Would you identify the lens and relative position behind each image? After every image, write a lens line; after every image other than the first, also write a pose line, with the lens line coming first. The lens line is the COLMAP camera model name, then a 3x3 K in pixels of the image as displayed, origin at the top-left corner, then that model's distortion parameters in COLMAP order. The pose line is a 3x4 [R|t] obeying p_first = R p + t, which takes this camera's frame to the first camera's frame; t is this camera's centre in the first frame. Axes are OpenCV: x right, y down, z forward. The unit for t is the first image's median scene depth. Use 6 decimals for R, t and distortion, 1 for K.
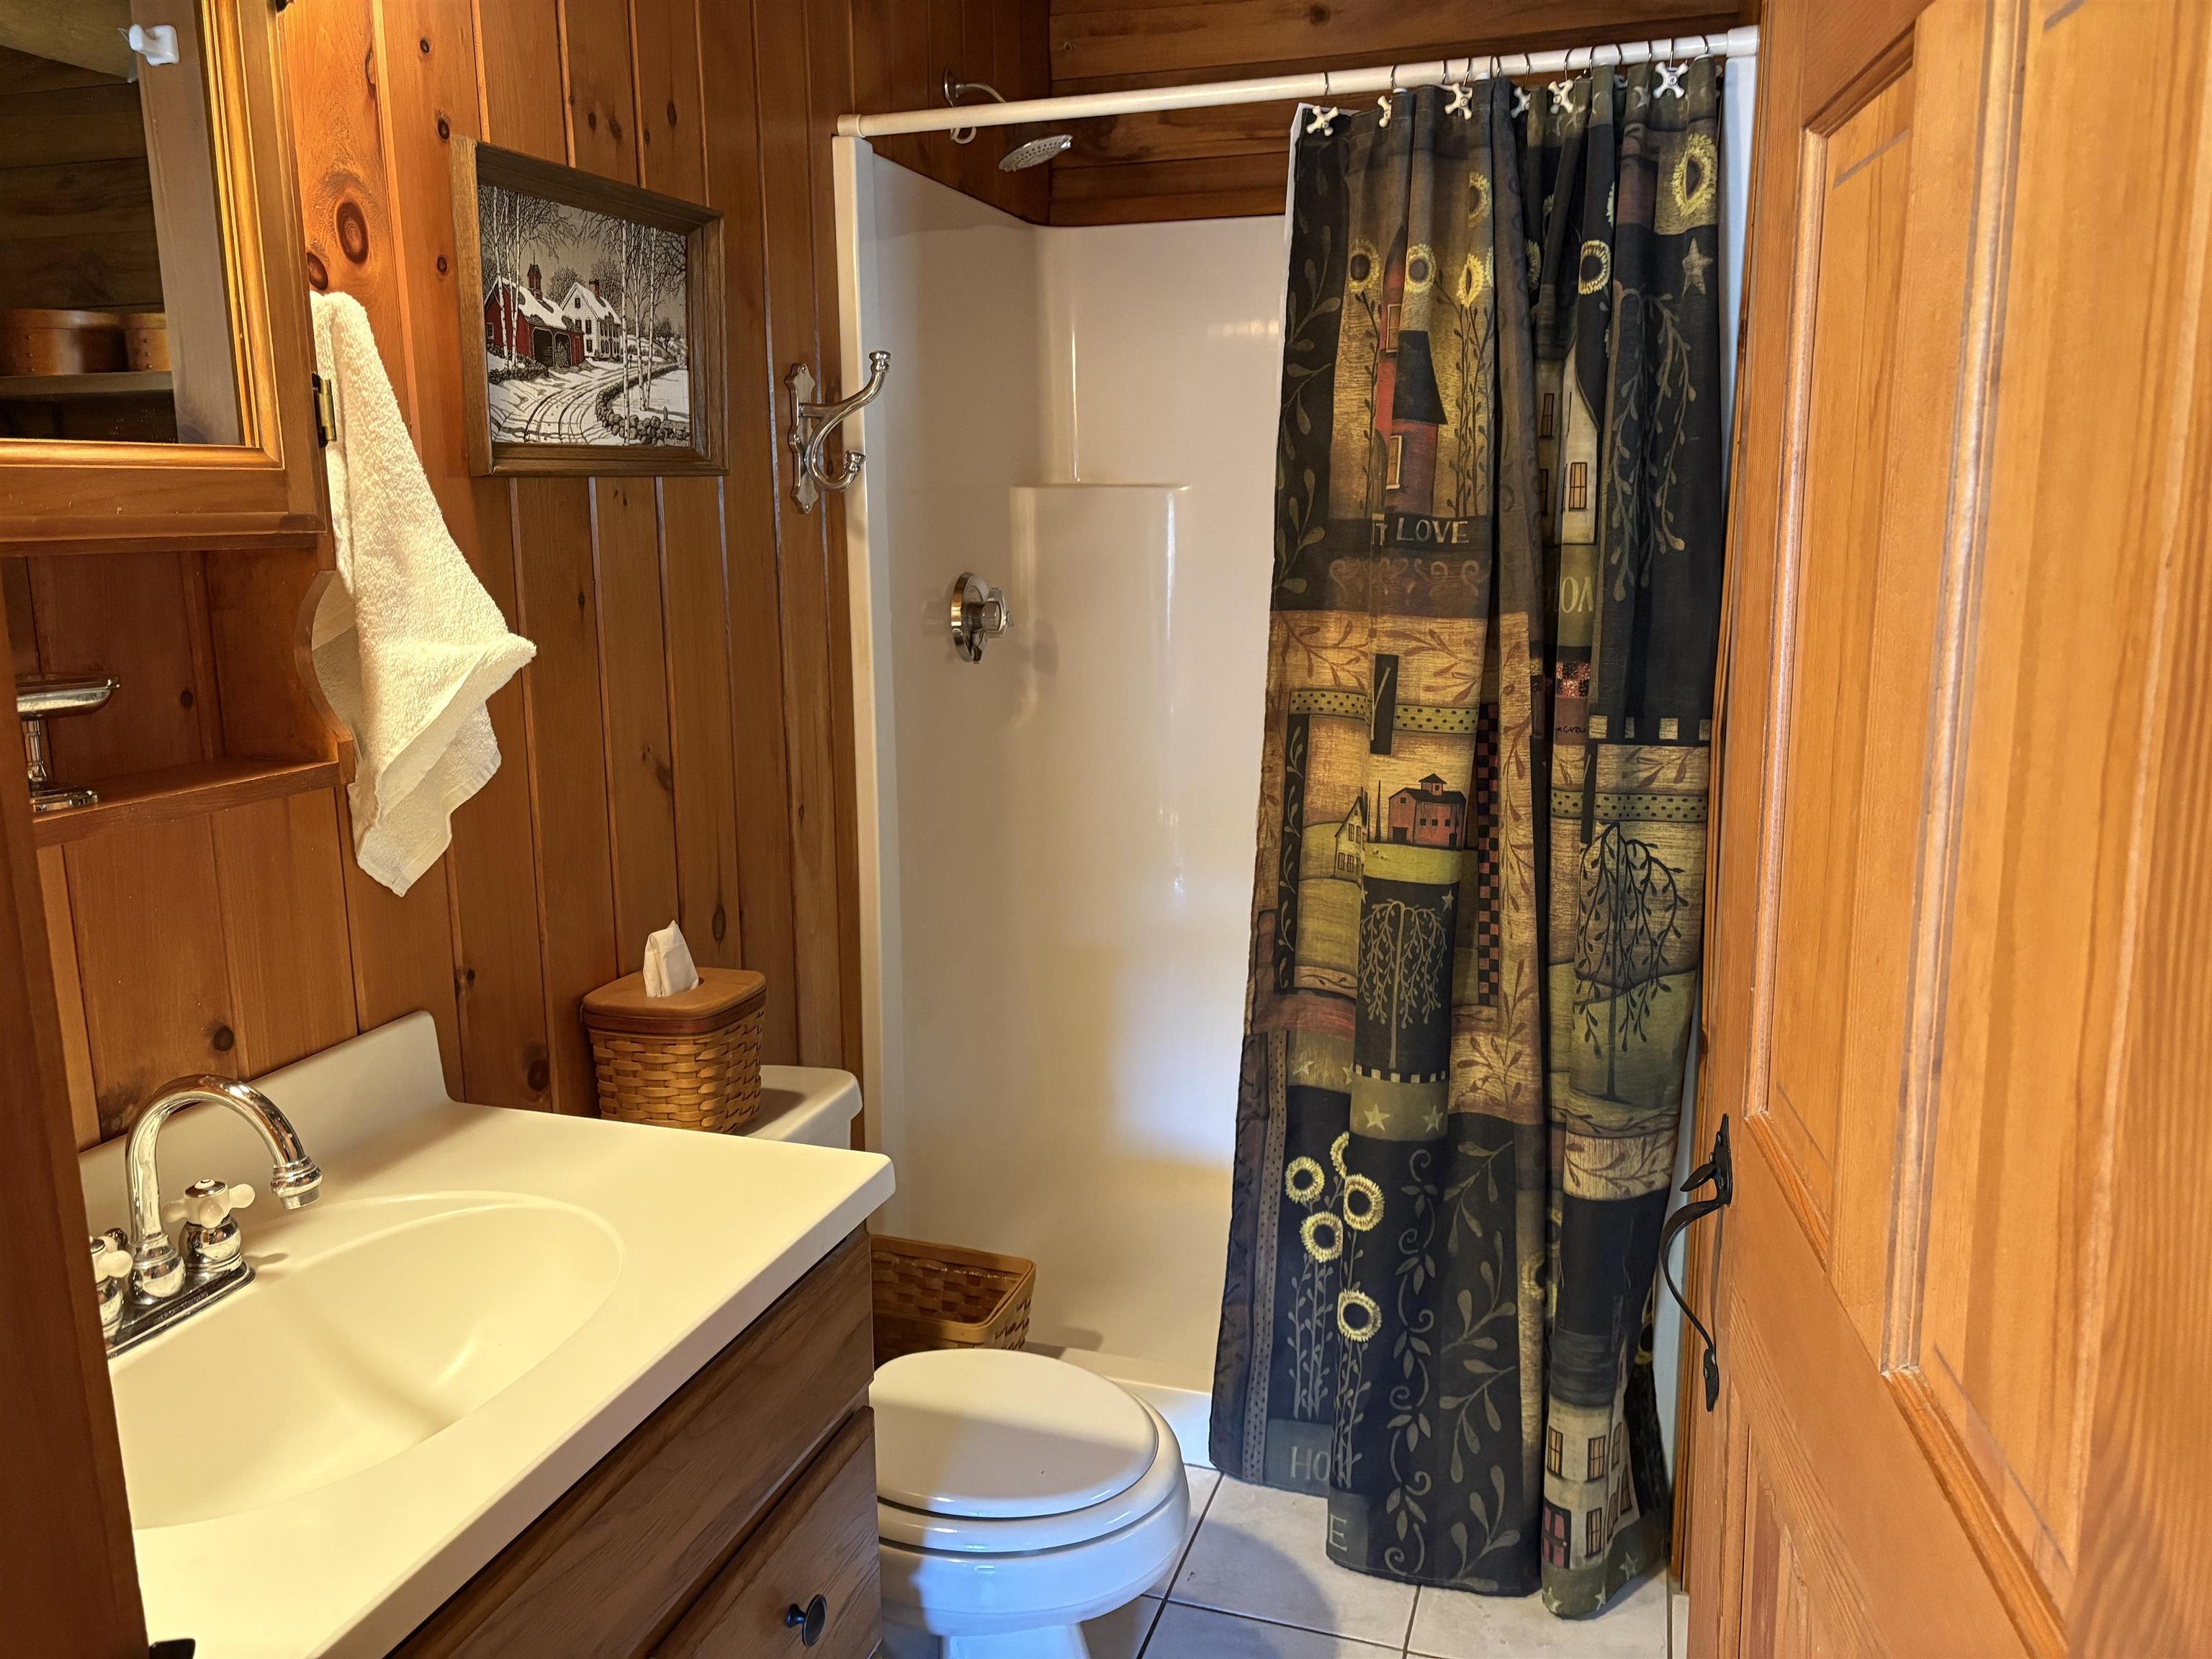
lens RADIAL K [[1677.2, 0, 1107.9], [0, 1677.2, 820.7], [0, 0, 1]] dist [0.059851, -0.060919]
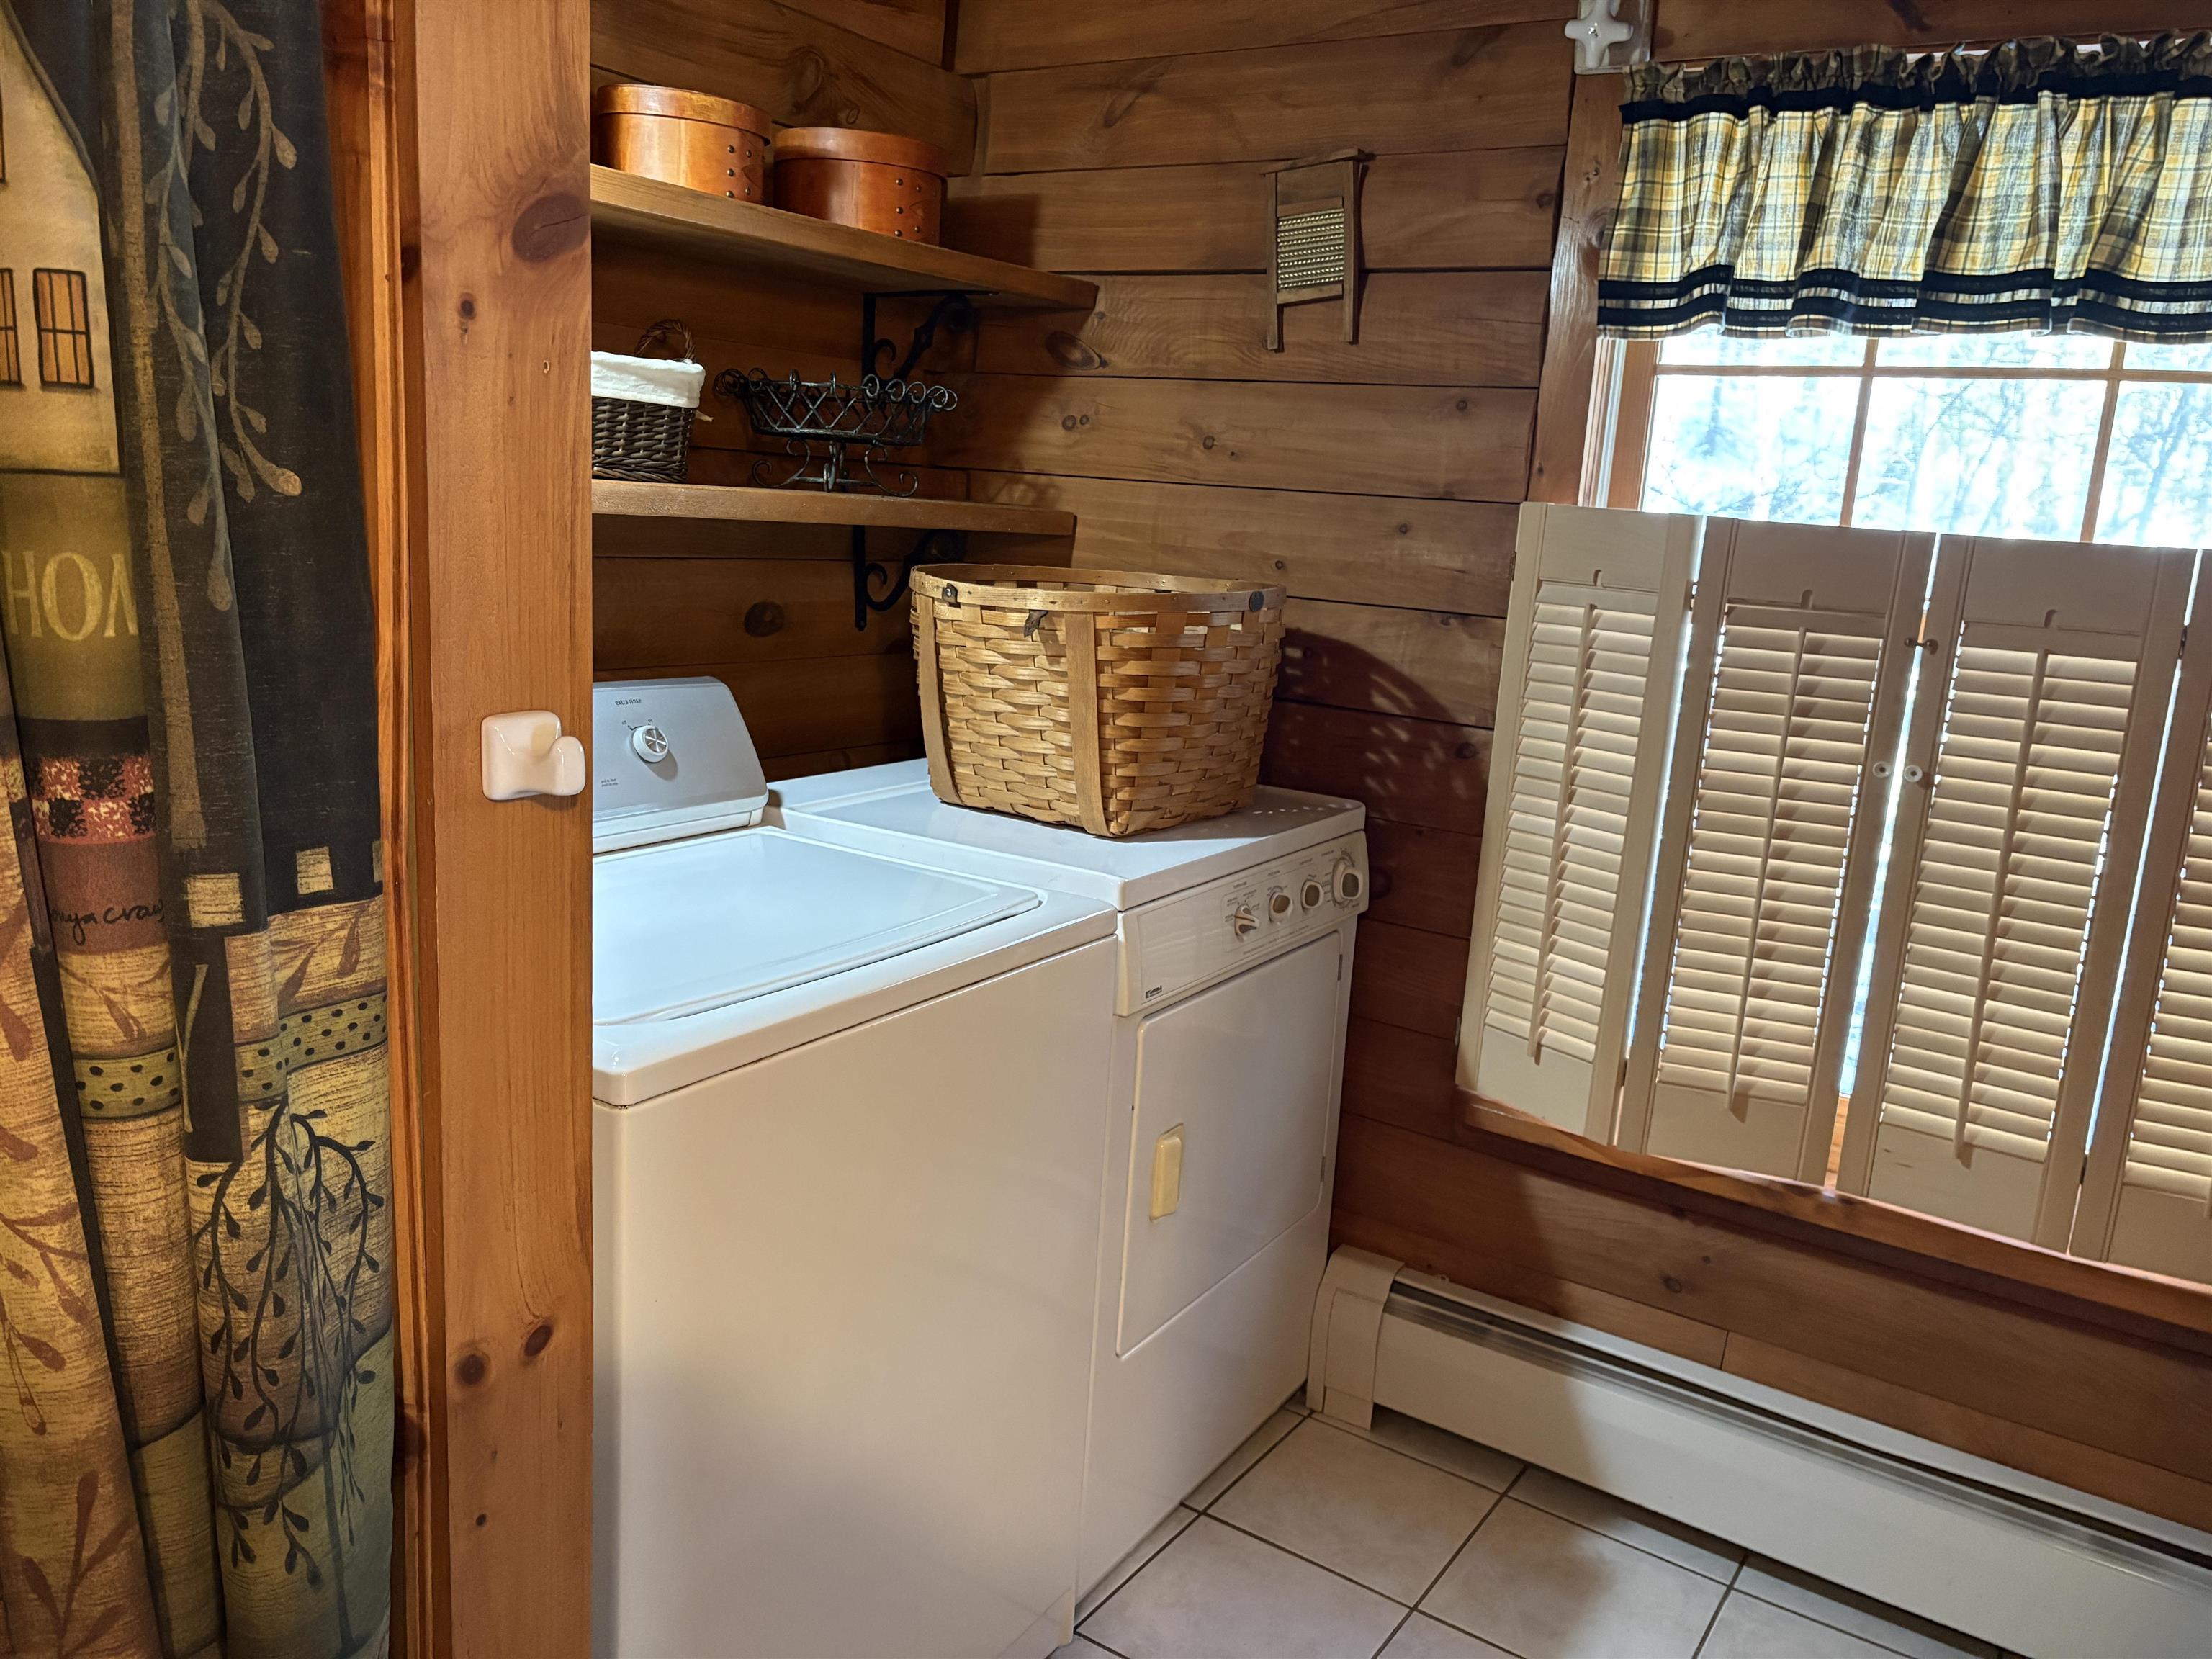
lens RADIAL K [[1677.2, 0, 1103.1], [0, 1677.2, 827.6], [0, 0, 1]] dist [0.059851, -0.060919]
pose [[0.271842, -0.171598, 0.946919, -0.059515], [0.108089, 0.983192, 0.147141, -0.112887], [-0.956253, 0.062352, 0.285820, 0.647013]]
